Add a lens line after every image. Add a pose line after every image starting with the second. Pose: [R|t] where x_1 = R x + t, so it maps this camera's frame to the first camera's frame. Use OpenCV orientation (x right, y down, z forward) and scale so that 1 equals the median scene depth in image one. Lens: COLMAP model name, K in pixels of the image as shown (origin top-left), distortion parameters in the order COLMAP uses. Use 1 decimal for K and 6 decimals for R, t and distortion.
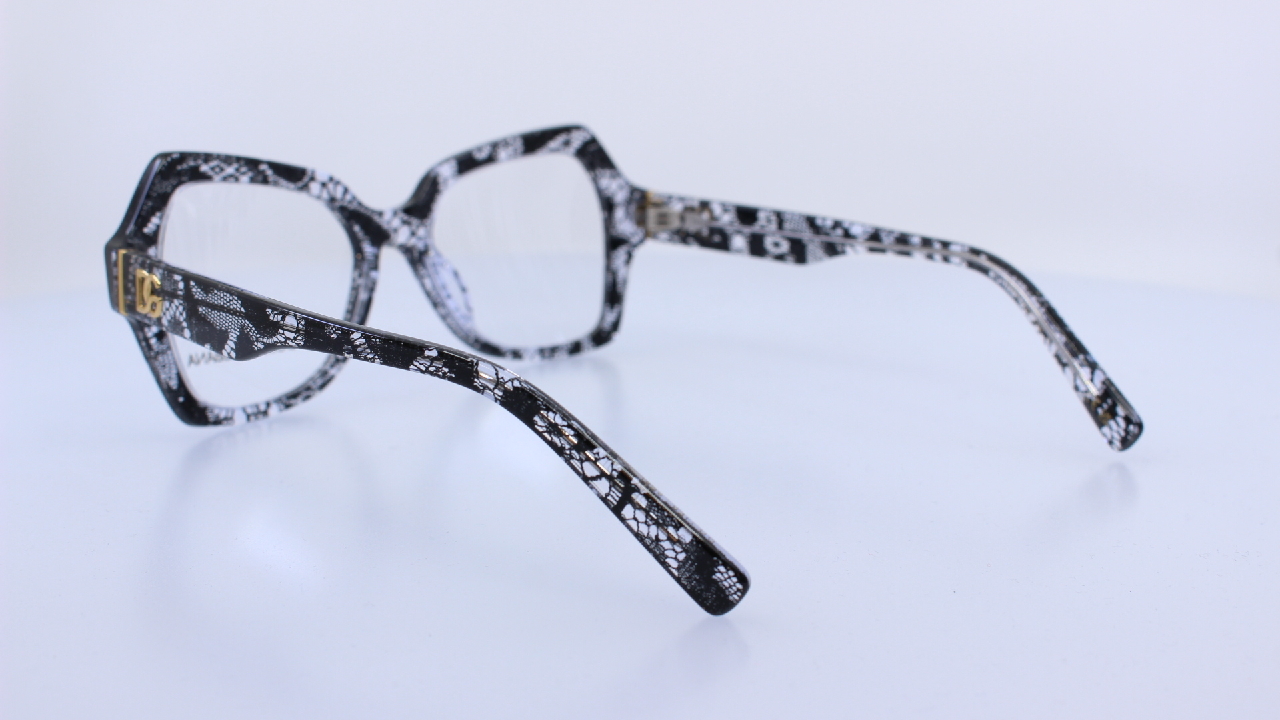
lens RADIAL K [[1554.3, 0, 636.0], [0, 1554.3, 361.4], [0, 0, 1]] dist [-0.107304, 0.000000]
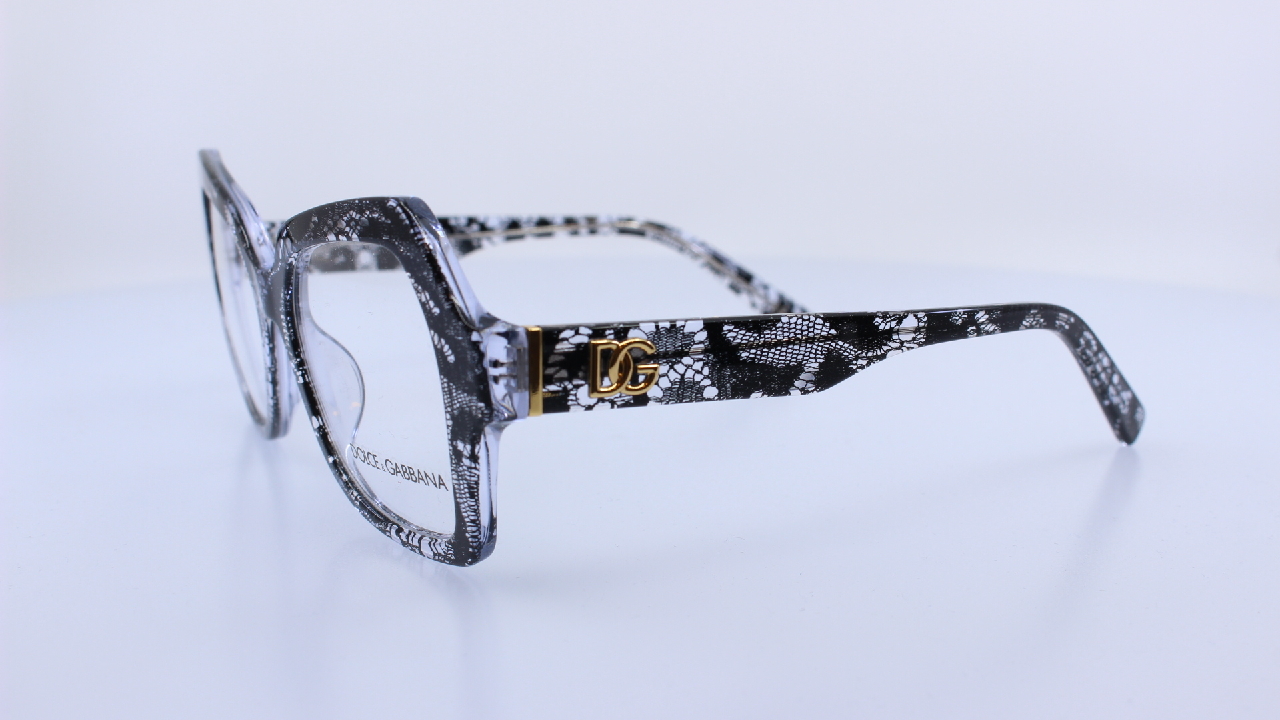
lens RADIAL K [[1554.3, 0, 630.1], [0, 1554.3, 366.0], [0, 0, 1]] dist [-0.107304, 0.000000]
pose [[0.271183, -0.202114, 0.941068, -0.861882], [0.207348, 0.967017, 0.147936, -0.130278], [-0.939929, 0.155011, 0.304147, 0.623640]]
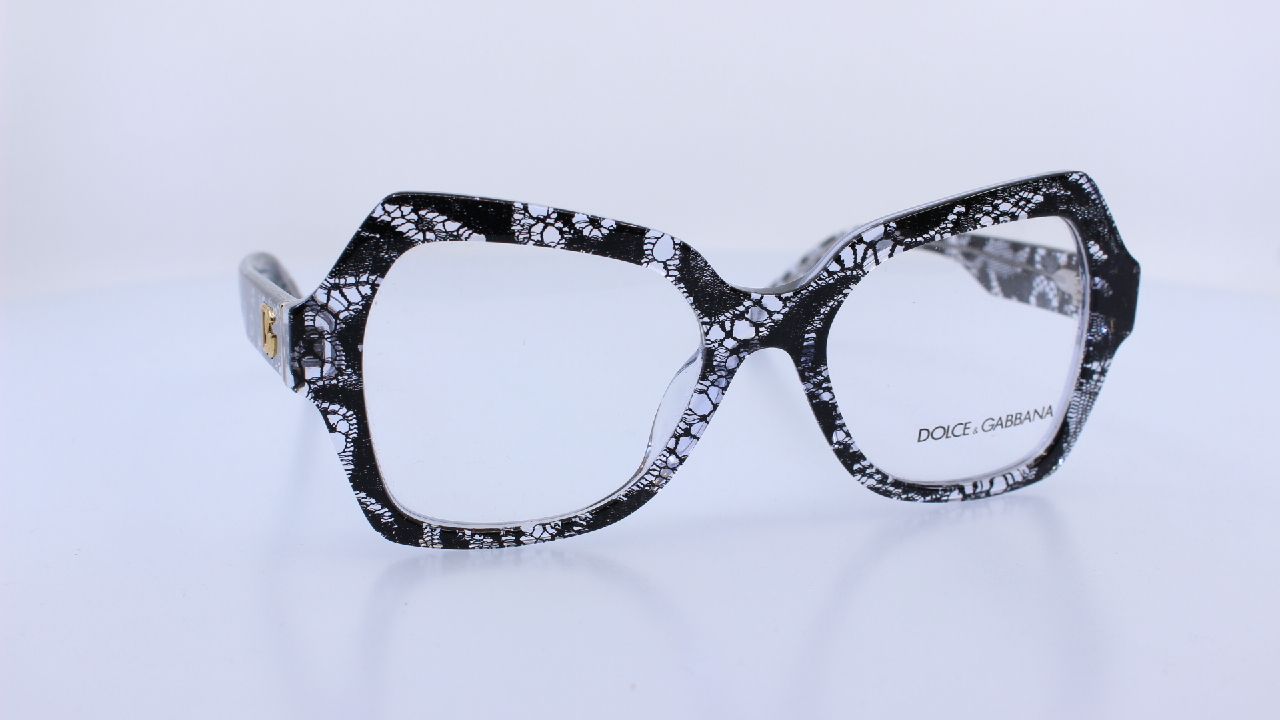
lens RADIAL K [[1554.3, 0, 637.9], [0, 1554.3, 360.5], [0, 0, 1]] dist [-0.107304, 0.000000]
pose [[-0.877514, -0.094260, 0.470197, -0.448371], [0.108725, 0.915854, 0.386511, -0.350039], [-0.467064, 0.390290, -0.793426, 1.622317]]
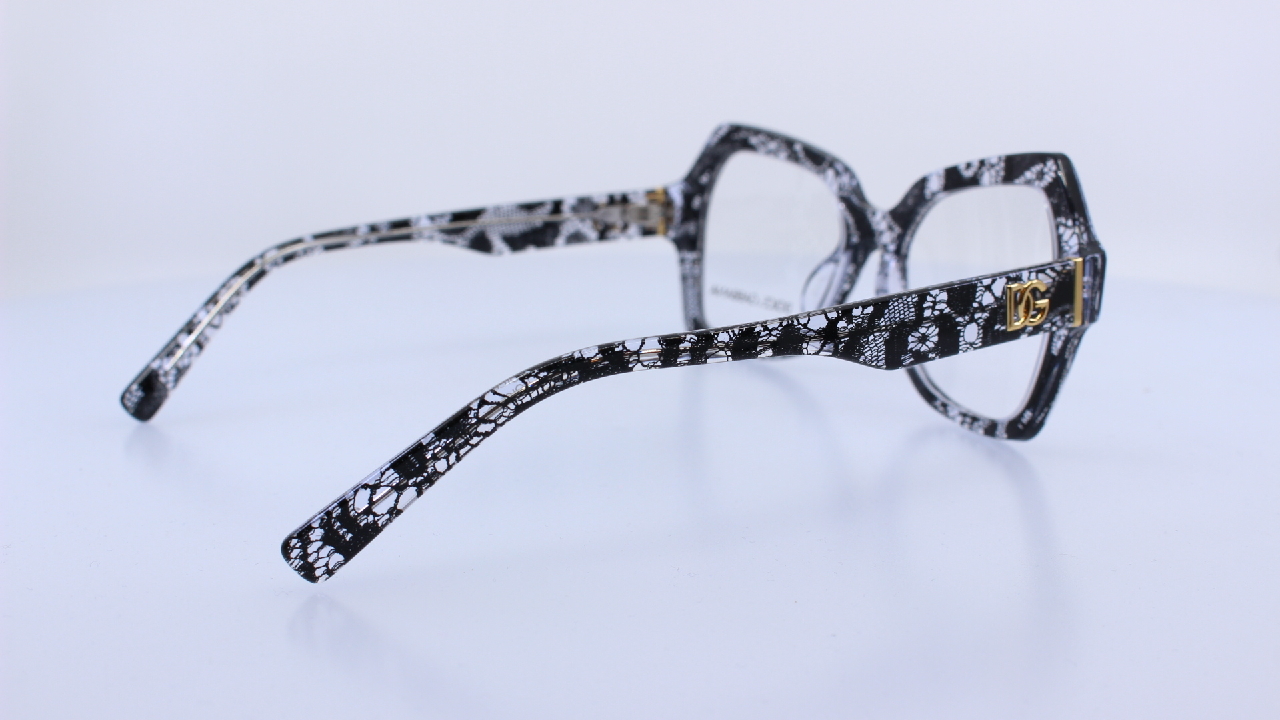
lens RADIAL K [[1554.3, 0, 635.9], [0, 1554.3, 352.1], [0, 0, 1]] dist [-0.107304, 0.000000]
pose [[-0.251483, 0.201969, -0.946554, 0.843396], [-0.200807, 0.945816, 0.255162, -0.237878], [0.946801, 0.254244, -0.197300, 1.094493]]
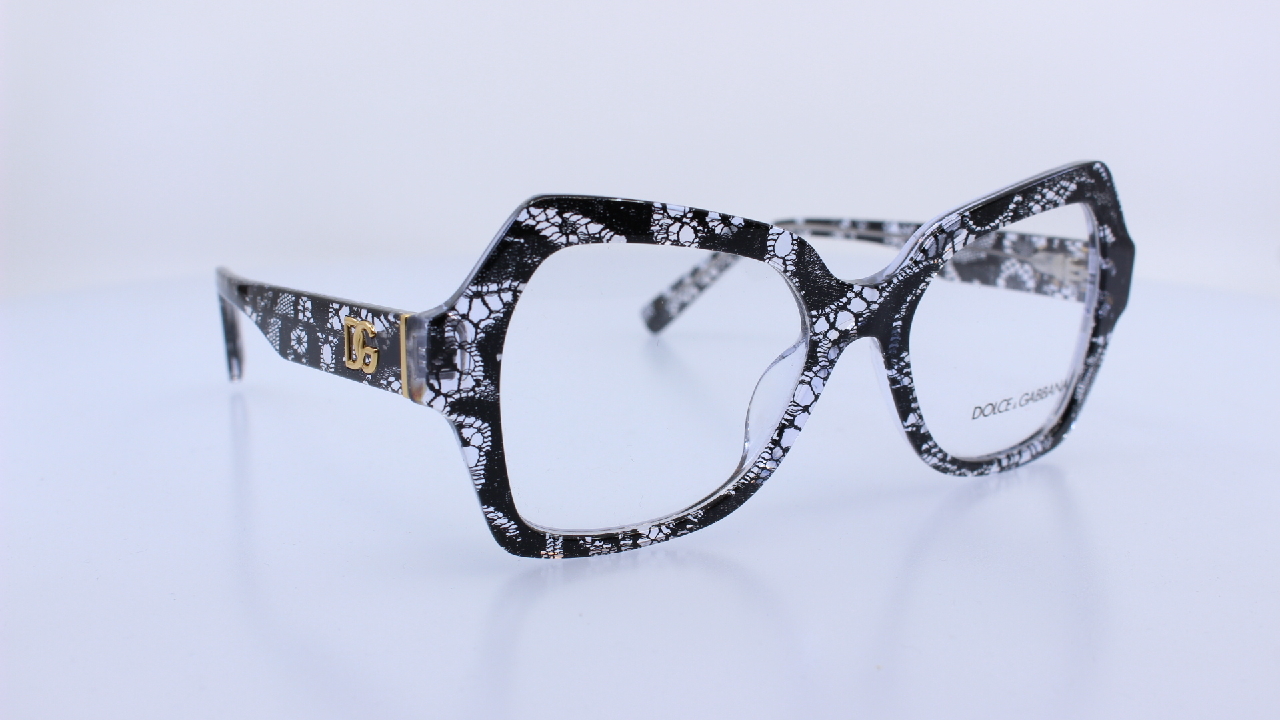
lens RADIAL K [[1554.3, 0, 644.8], [0, 1554.3, 363.4], [0, 0, 1]] dist [-0.107304, 0.000000]
pose [[-0.971788, -0.045198, 0.231487, -0.236471], [0.055390, 0.910284, 0.410262, -0.369884], [-0.229262, 0.411510, -0.882099, 1.704960]]
